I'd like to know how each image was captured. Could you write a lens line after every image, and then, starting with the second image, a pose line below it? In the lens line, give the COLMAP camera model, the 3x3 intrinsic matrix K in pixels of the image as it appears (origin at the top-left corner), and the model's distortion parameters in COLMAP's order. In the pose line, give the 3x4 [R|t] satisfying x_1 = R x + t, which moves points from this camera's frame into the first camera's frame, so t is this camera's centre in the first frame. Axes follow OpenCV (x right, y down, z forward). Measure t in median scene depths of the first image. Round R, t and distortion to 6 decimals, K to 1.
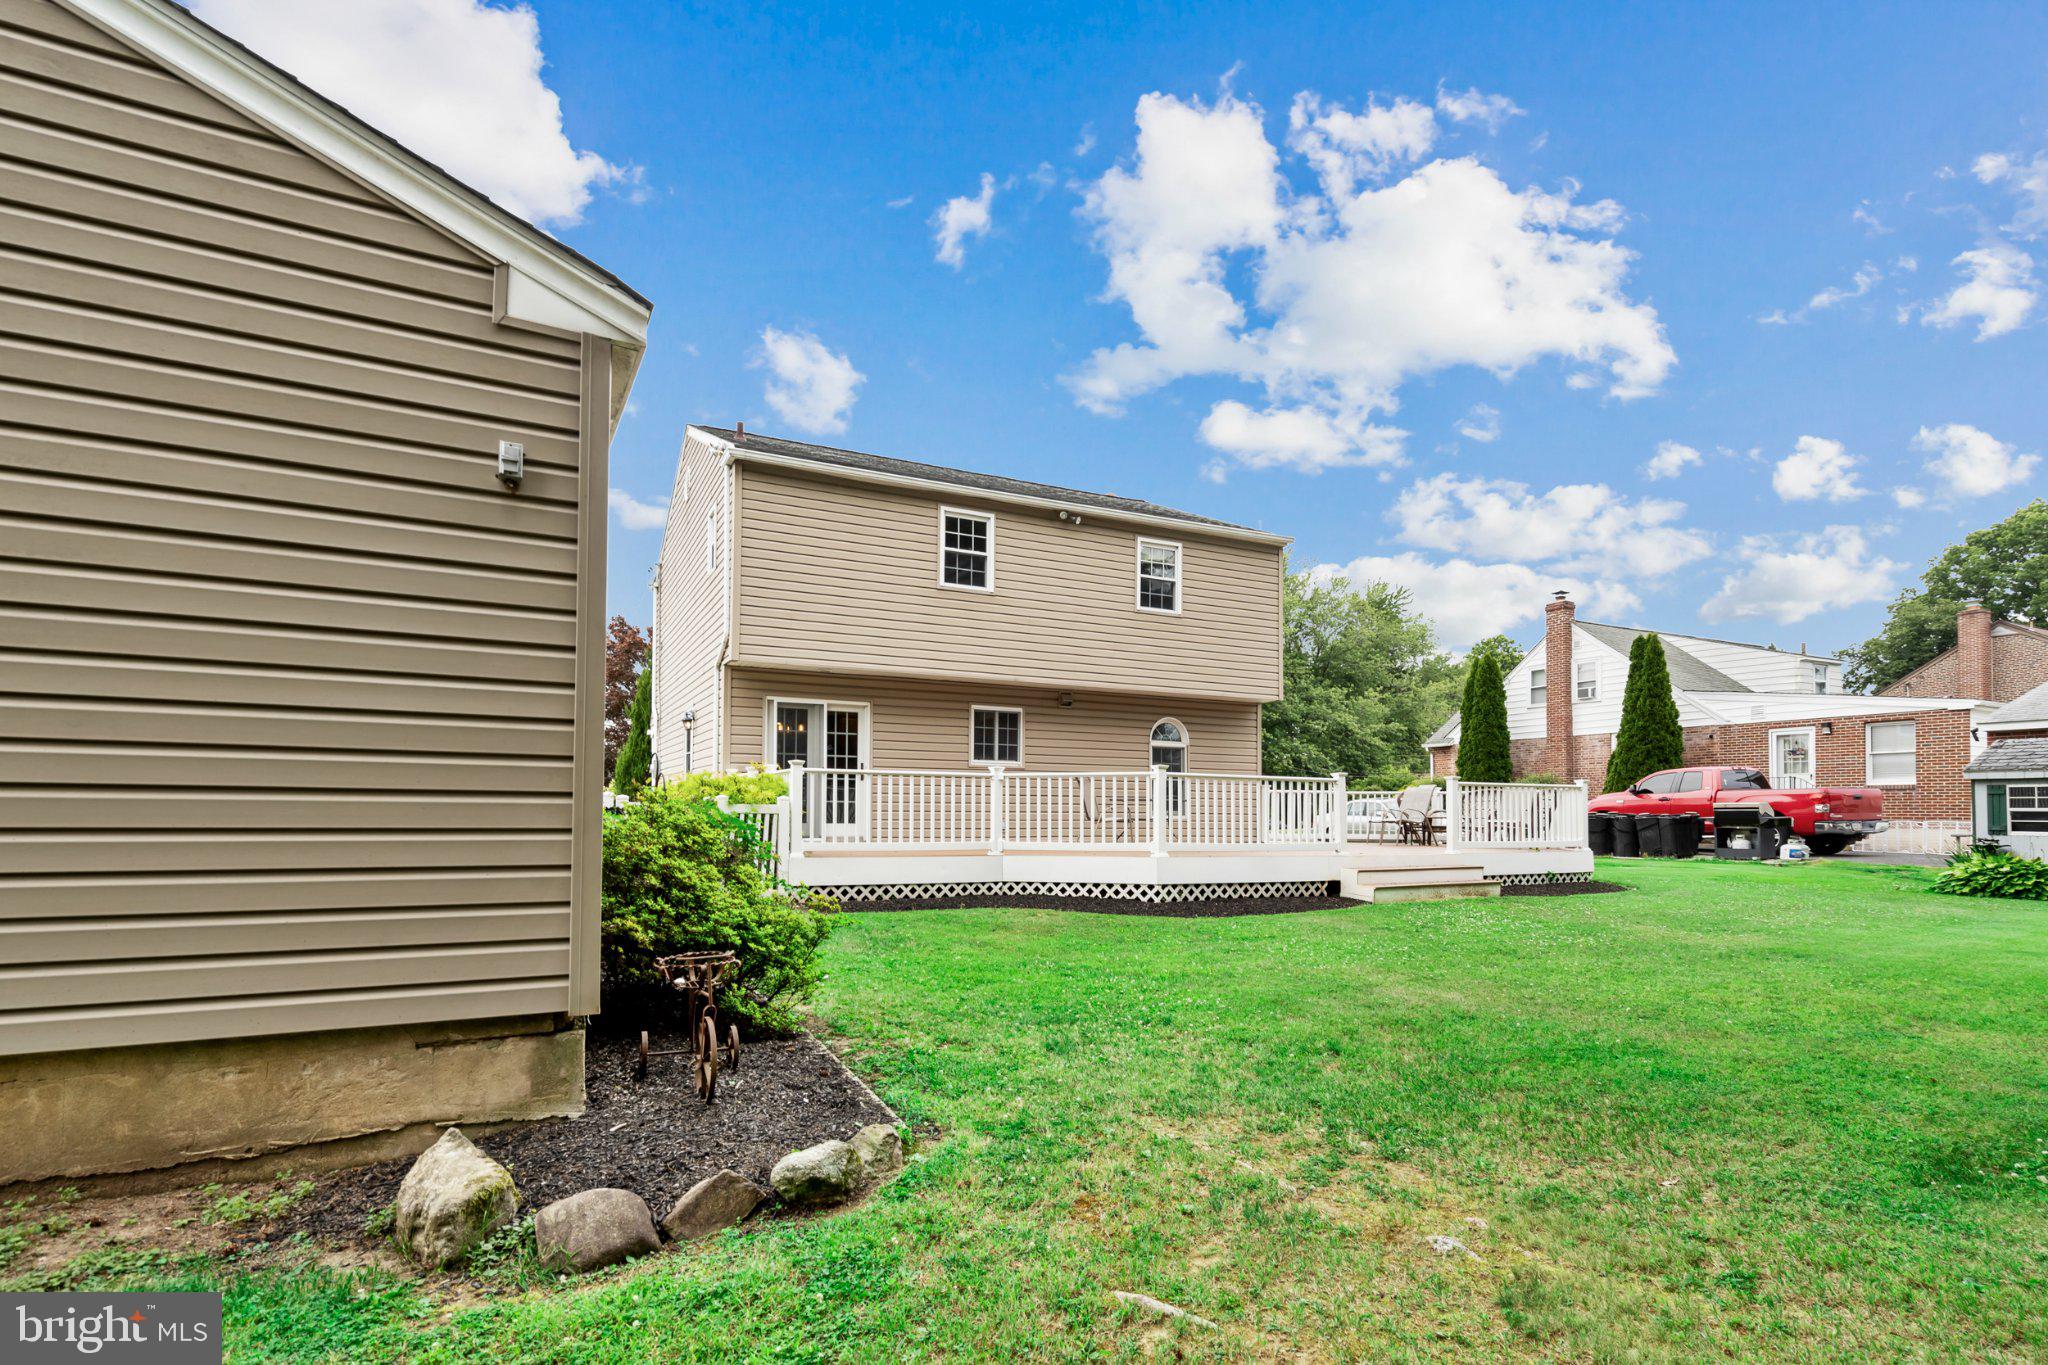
lens RADIAL K [[957.8, 0, 1031.7], [0, 957.8, 784.6], [0, 0, 1]] dist [0.000473, 0.000136]
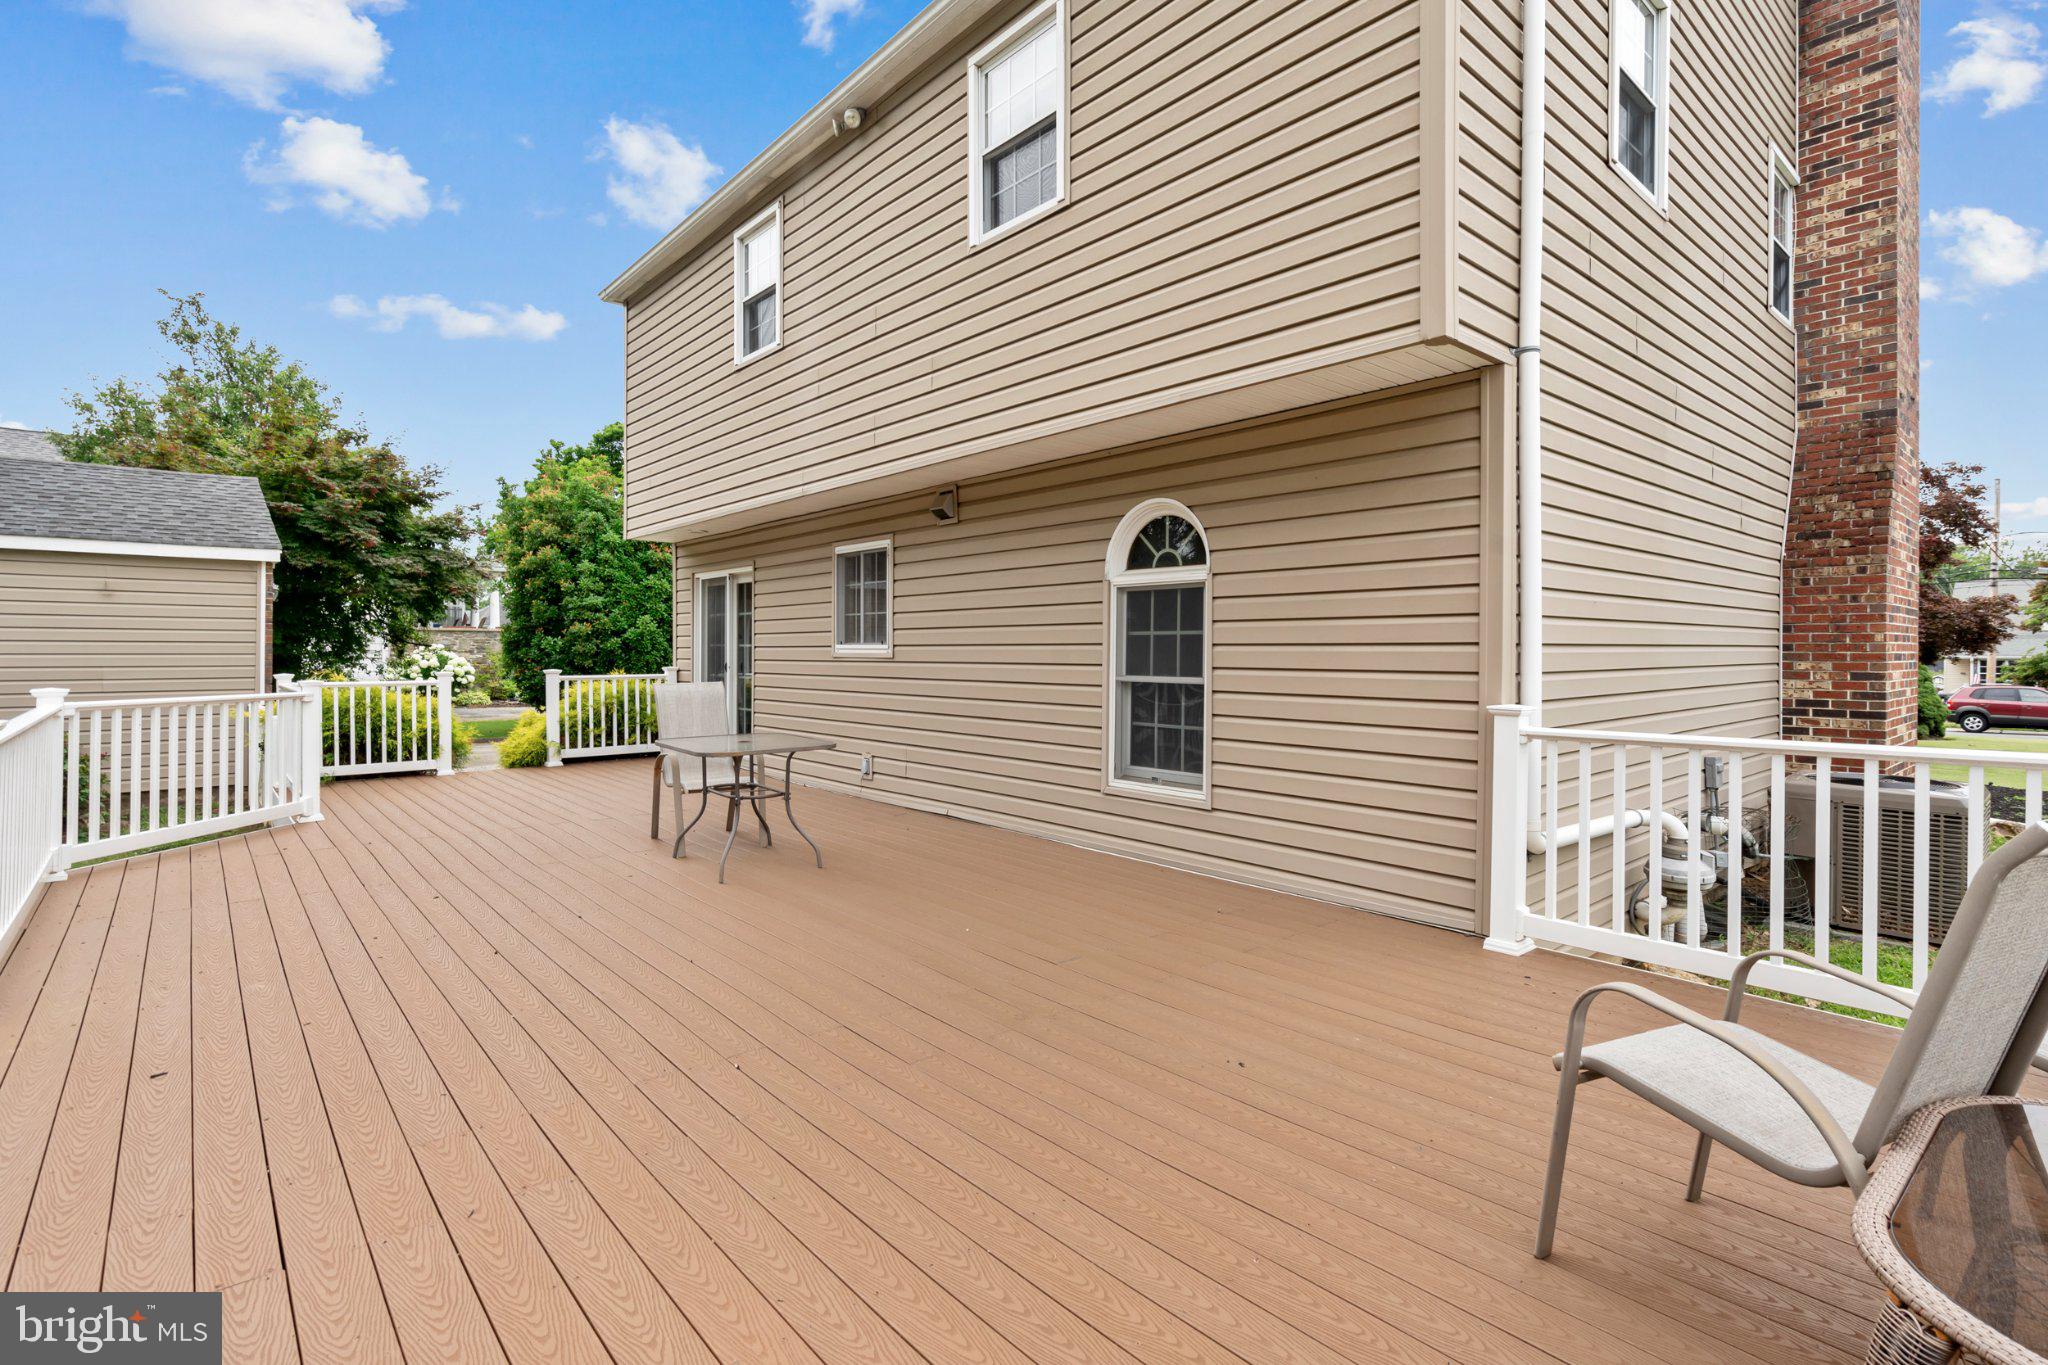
lens RADIAL K [[982.1, 0, 1062.6], [0, 982.1, 654.3], [0, 0, 1]] dist [-0.000320, 0.000126]
pose [[0.263213, -0.004592, -0.964727, 0.542405], [0.025947, 0.999661, 0.002321, -0.018518], [0.964389, -0.025643, 0.263242, 0.999864]]
